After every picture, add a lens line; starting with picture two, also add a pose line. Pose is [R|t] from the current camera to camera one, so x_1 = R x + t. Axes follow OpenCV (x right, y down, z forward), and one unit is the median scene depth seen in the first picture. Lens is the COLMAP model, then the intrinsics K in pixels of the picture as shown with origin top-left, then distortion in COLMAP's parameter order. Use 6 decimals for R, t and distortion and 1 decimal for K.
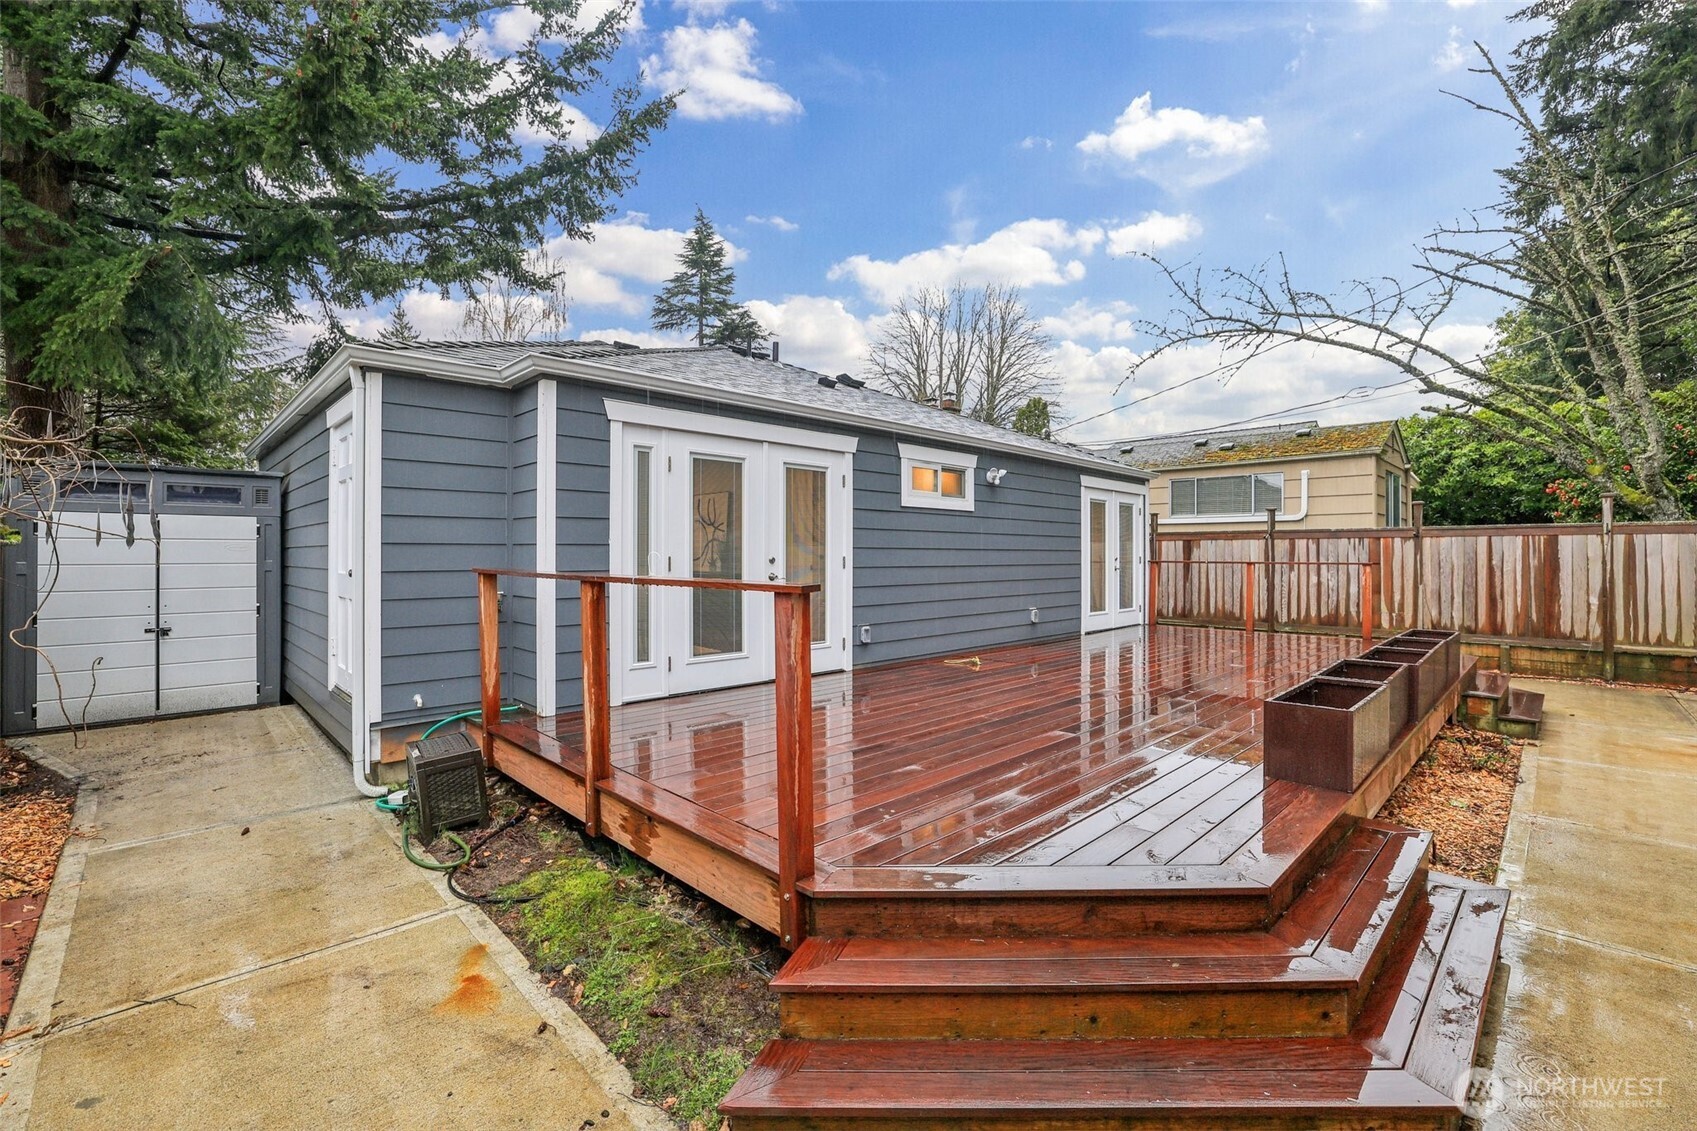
lens RADIAL K [[733.2, 0, 846.9], [0, 733.2, 550.7], [0, 0, 1]] dist [-0.042098, 0.016878]
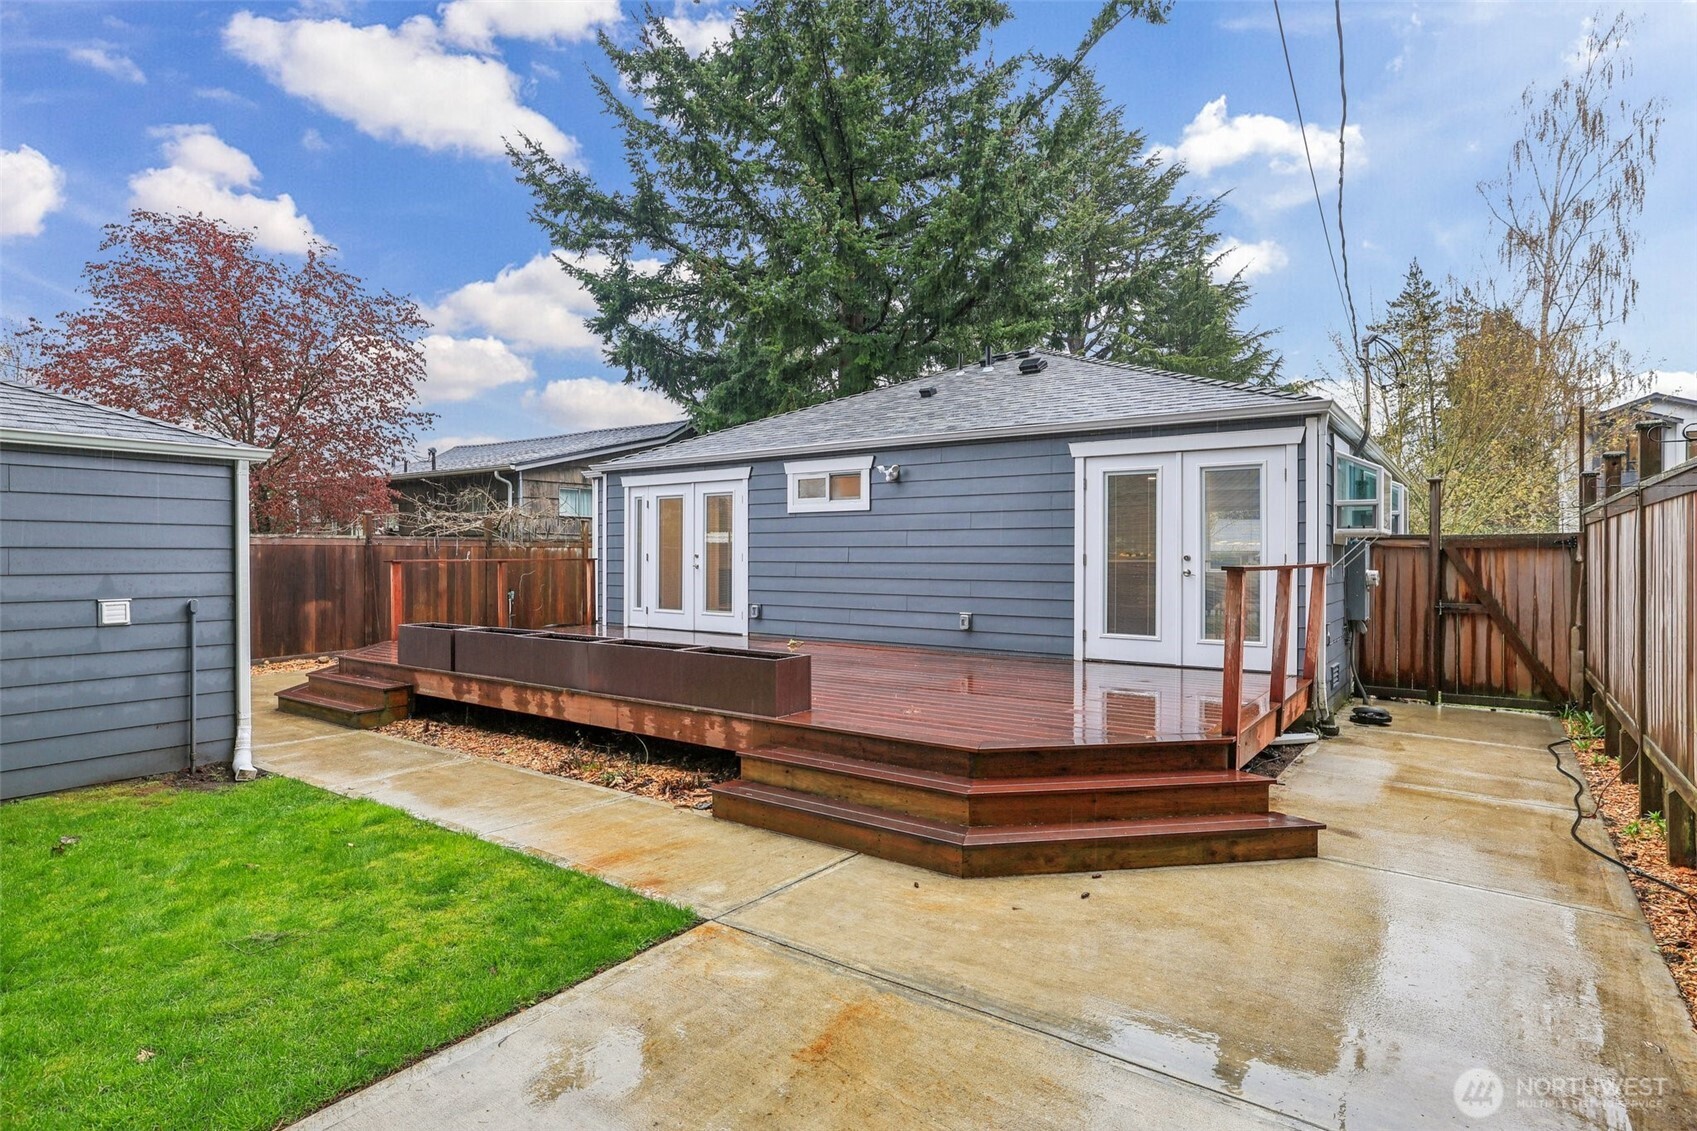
lens RADIAL K [[885.6, 0, 845.0], [0, 885.6, 560.1], [0, 0, 1]] dist [-0.038025, 0.028130]
pose [[0.174187, 0.005935, -0.984695, 1.438839], [0.006586, 0.999952, 0.007192, 0.008574], [0.984691, -0.007738, 0.174139, 0.758626]]
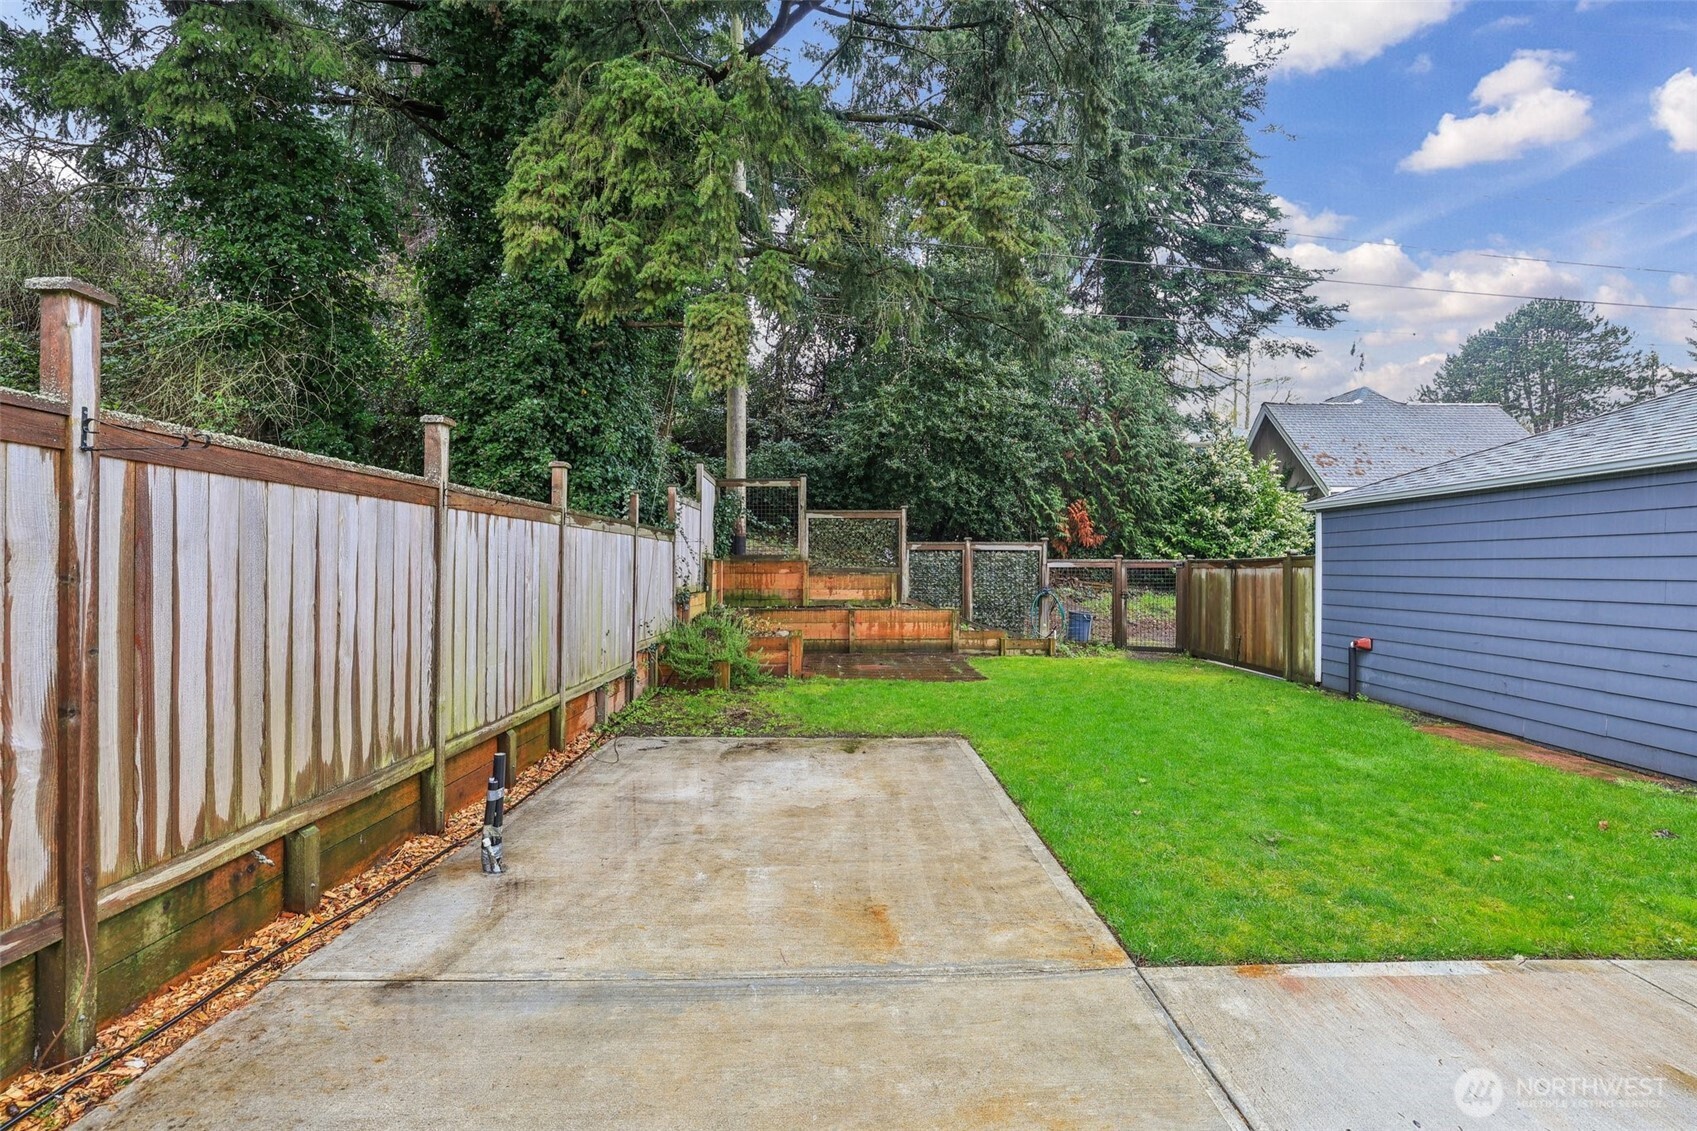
lens RADIAL K [[733.2, 0, 846.9], [0, 733.2, 550.7], [0, 0, 1]] dist [-0.042098, 0.016878]
pose [[-0.721740, 0.016302, 0.691972, 0.802363], [-0.006773, 0.999508, -0.030612, 0.018545], [-0.692131, -0.026780, -0.721275, 1.127055]]
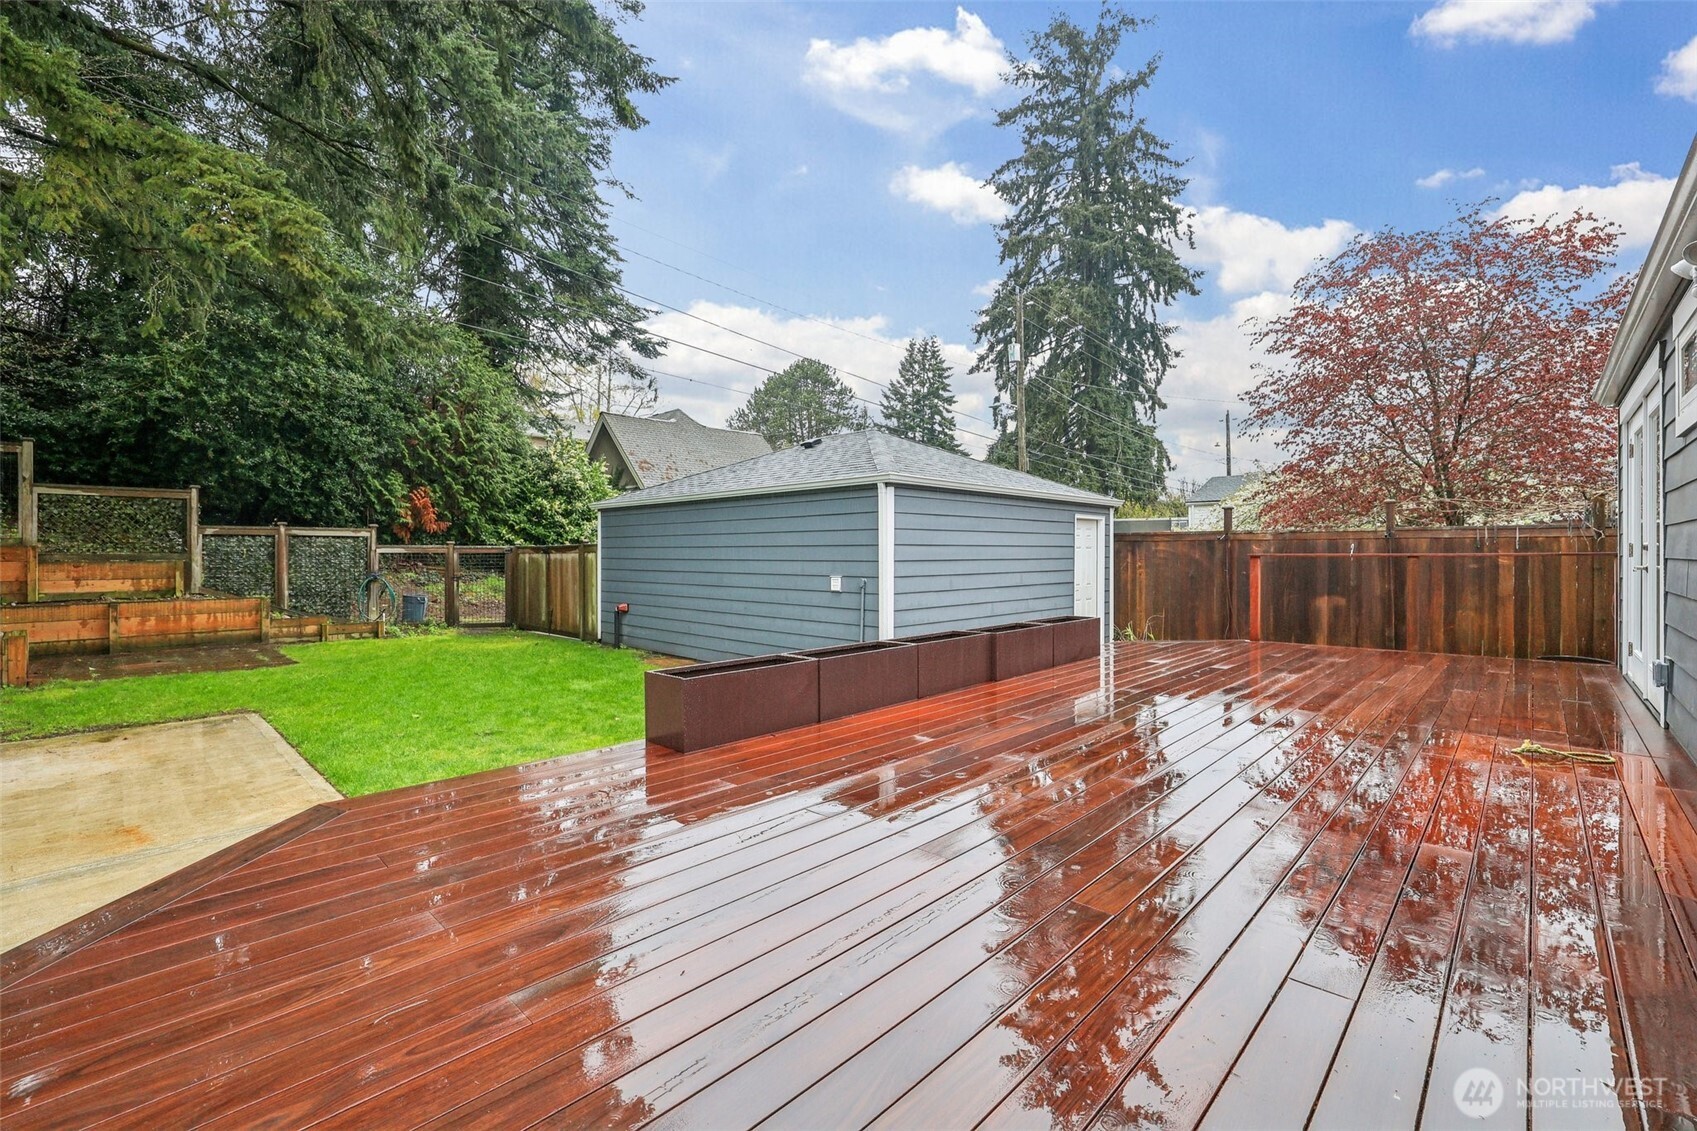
lens RADIAL K [[733.2, 0, 846.9], [0, 733.2, 550.7], [0, 0, 1]] dist [-0.042098, 0.016878]
pose [[-0.999388, 0.002971, -0.034851, 0.580683], [0.003331, 0.999942, -0.010255, 0.018142], [0.034818, -0.010365, -0.999340, 1.345050]]
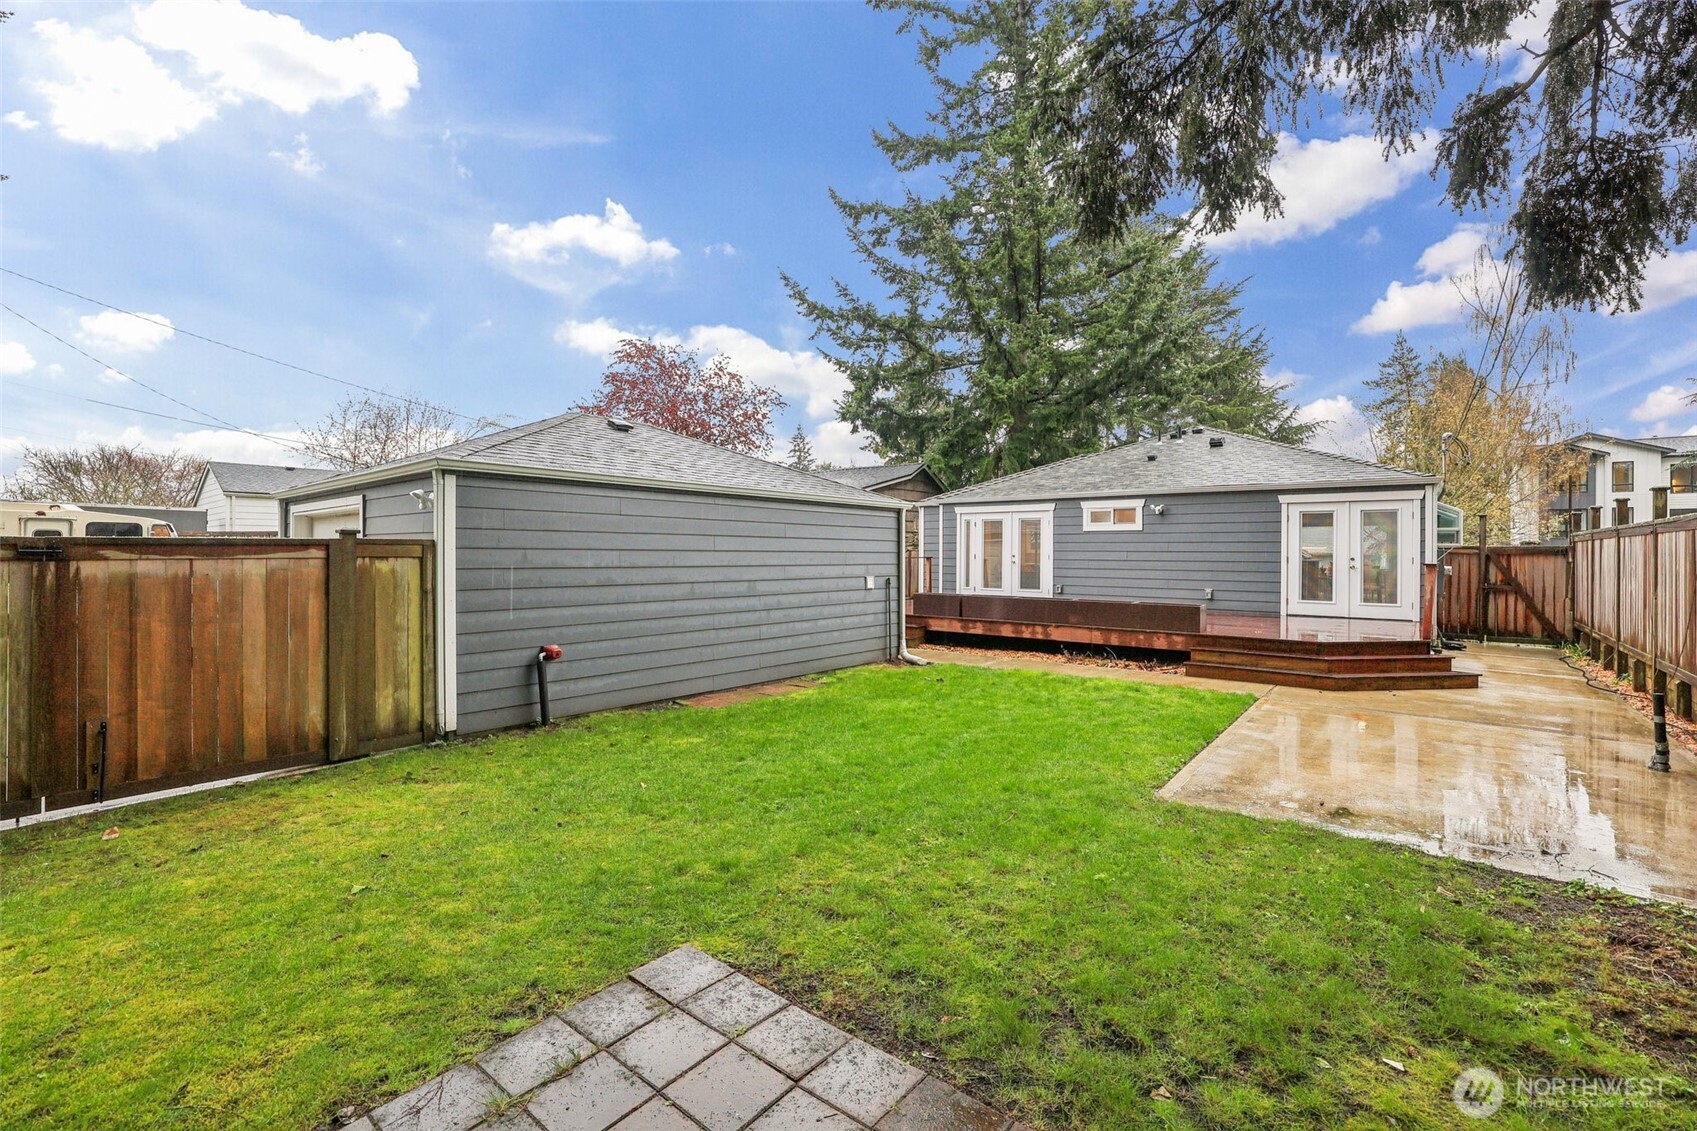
lens RADIAL K [[733.2, 0, 846.9], [0, 733.2, 550.7], [0, 0, 1]] dist [-0.042098, 0.016878]
pose [[0.124056, -0.001490, -0.992274, 1.907489], [0.002066, 0.999997, -0.001244, -0.002238], [0.992273, -0.001896, 0.124059, 0.051918]]
